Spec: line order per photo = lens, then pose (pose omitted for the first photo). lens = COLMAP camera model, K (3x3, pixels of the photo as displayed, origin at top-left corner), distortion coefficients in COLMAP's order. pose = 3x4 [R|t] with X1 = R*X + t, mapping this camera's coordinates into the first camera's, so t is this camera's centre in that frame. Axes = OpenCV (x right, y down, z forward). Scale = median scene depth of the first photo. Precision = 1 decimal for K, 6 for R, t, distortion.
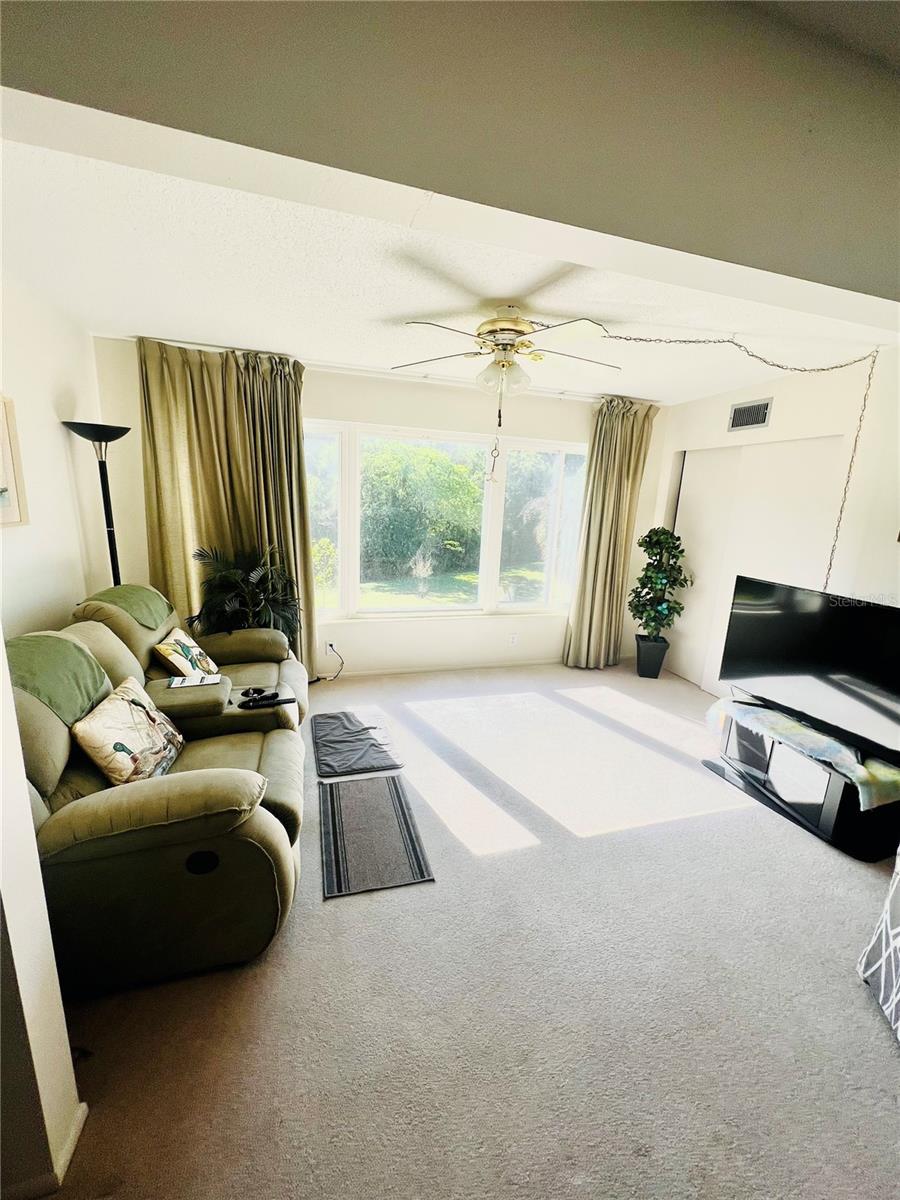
lens RADIAL K [[477.6, 0, 445.3], [0, 477.6, 602.4], [0, 0, 1]] dist [-0.002614, 0.000289]
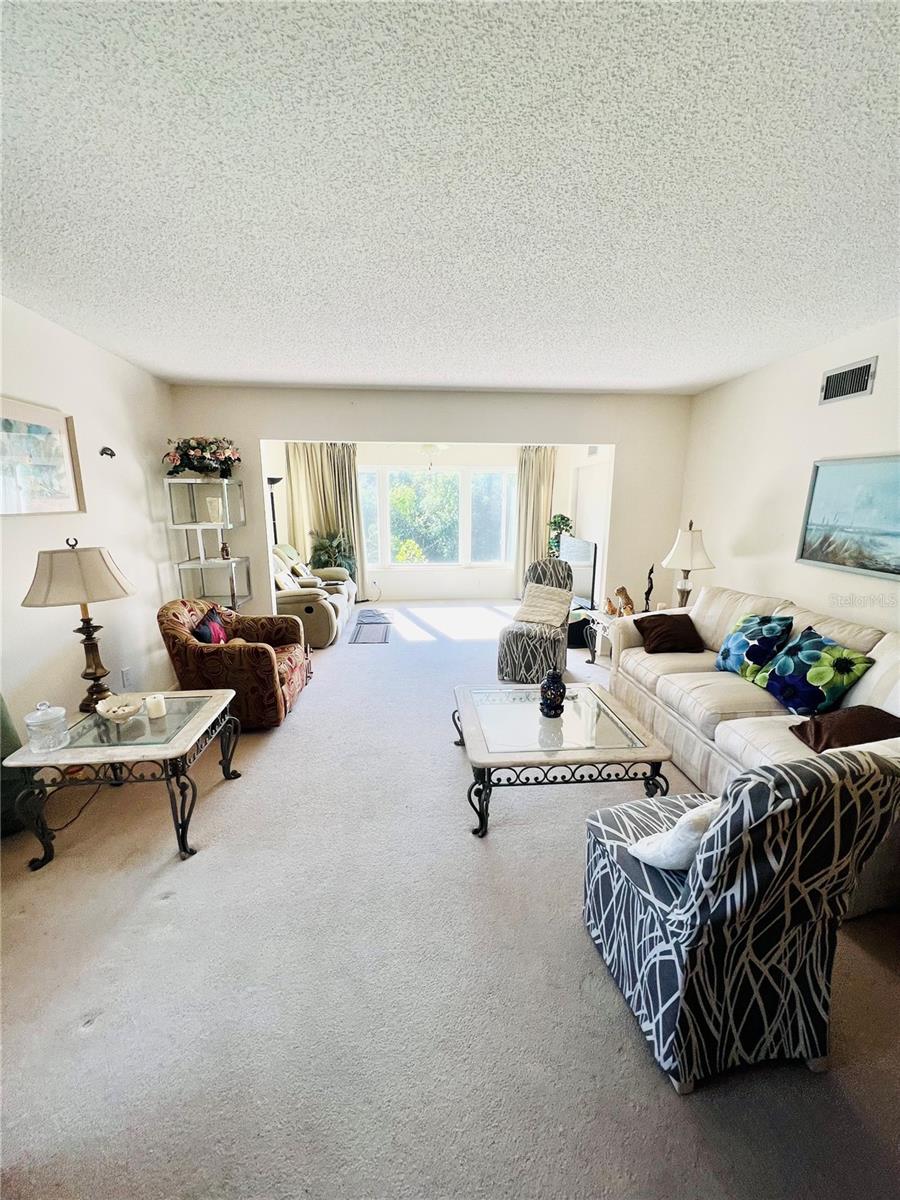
lens RADIAL K [[477.6, 0, 448.2], [0, 477.6, 605.2], [0, 0, 1]] dist [-0.002614, 0.000289]
pose [[0.979456, -0.000048, -0.201658, 0.551327], [-0.001423, 0.999973, -0.007153, 0.250132], [0.201653, 0.007293, 0.979430, -1.024038]]
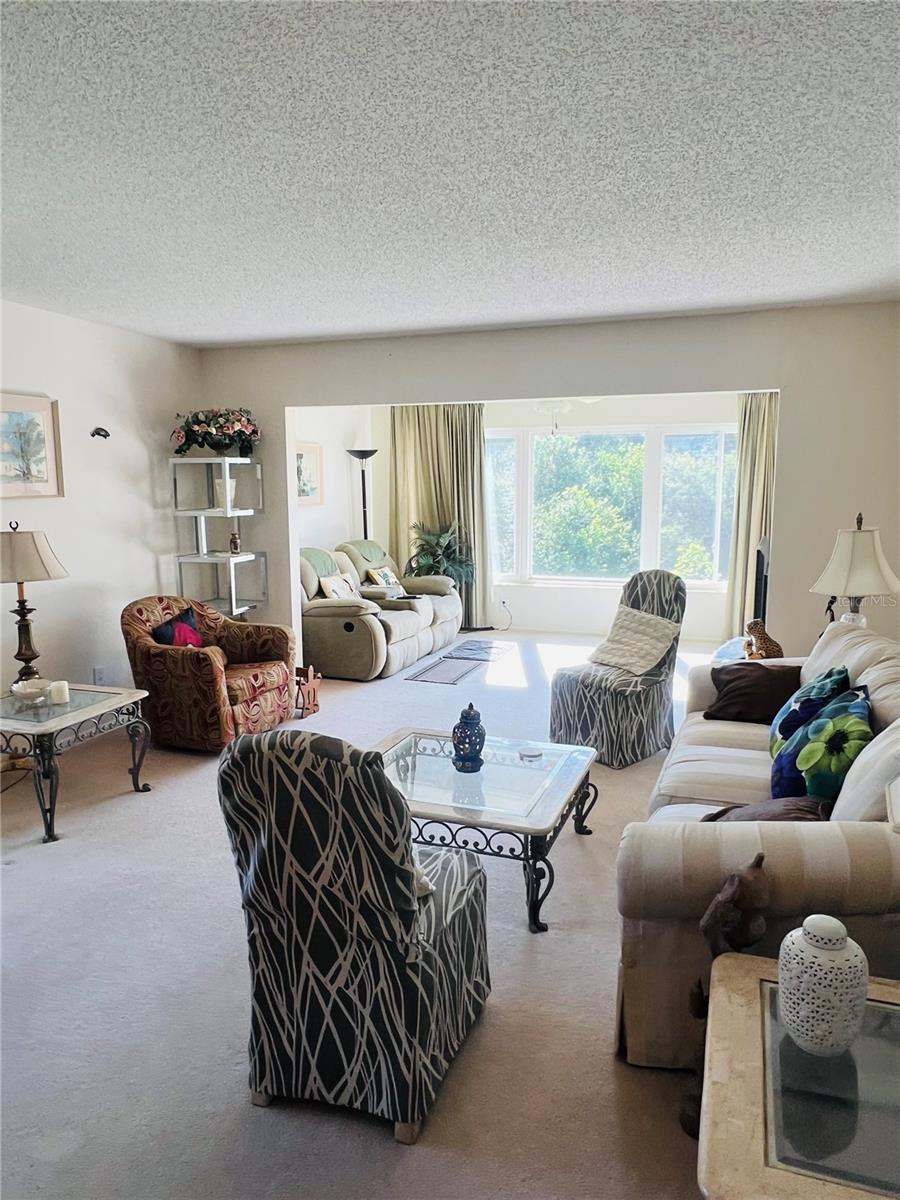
lens RADIAL K [[826.3, 0, 445.0], [0, 826.3, 610.0], [0, 0, 1]] dist [-0.002466, -0.000596]
pose [[0.803448, 0.046927, -0.593522, 1.191509], [-0.089365, 0.995100, -0.042296, 0.278703], [0.588630, 0.087022, 0.803705, -1.068556]]
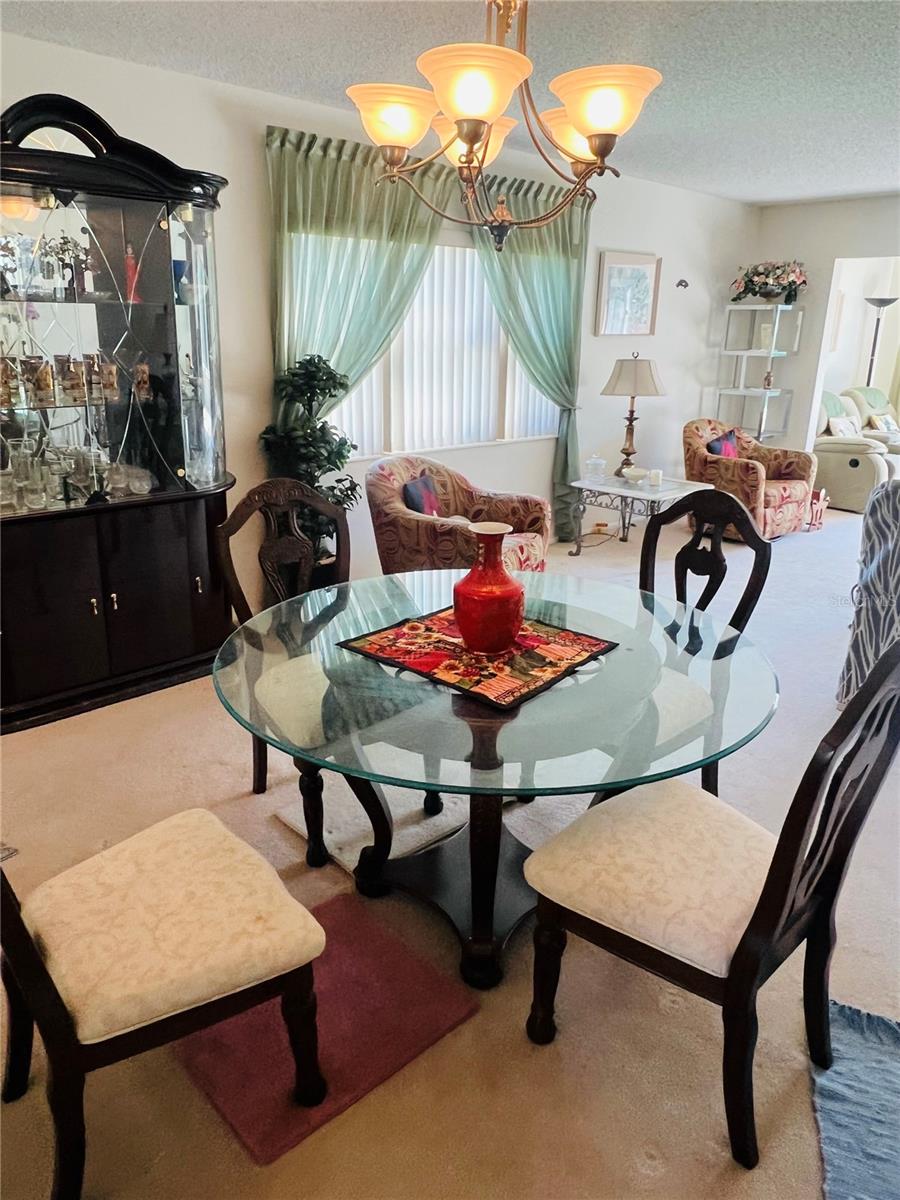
lens RADIAL K [[826.3, 0, 436.1], [0, 826.3, 603.7], [0, 0, 1]] dist [-0.002466, -0.000596]
pose [[0.419421, 0.255155, -0.871196, 1.408693], [-0.191608, 0.962948, 0.189781, 0.421661], [0.887340, 0.087330, 0.452771, -1.612607]]
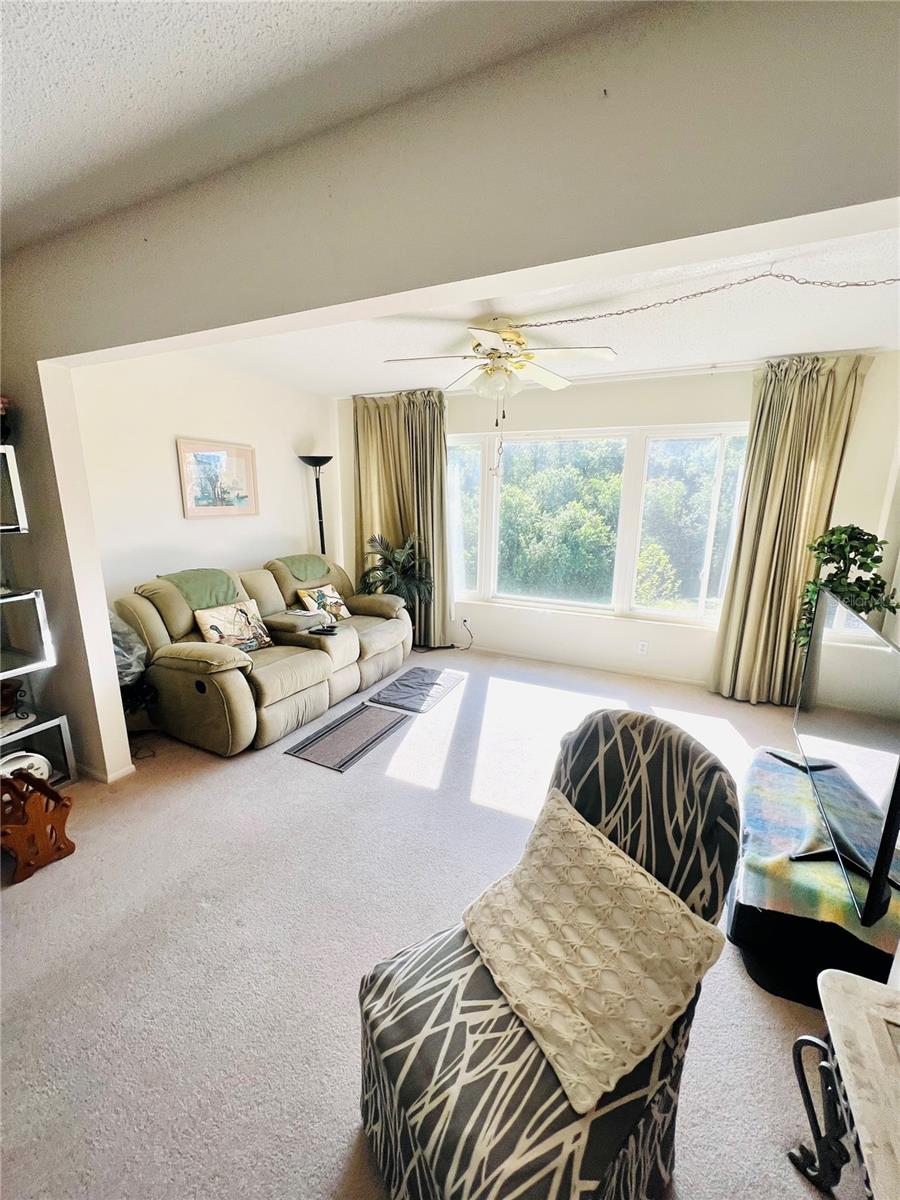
lens RADIAL K [[477.6, 0, 452.1], [0, 477.6, 601.8], [0, 0, 1]] dist [-0.002614, 0.000289]
pose [[0.742065, 0.112205, -0.660871, 0.675227], [-0.123512, 0.991898, 0.029721, 0.014156], [0.658851, 0.059571, 0.749911, 0.102069]]
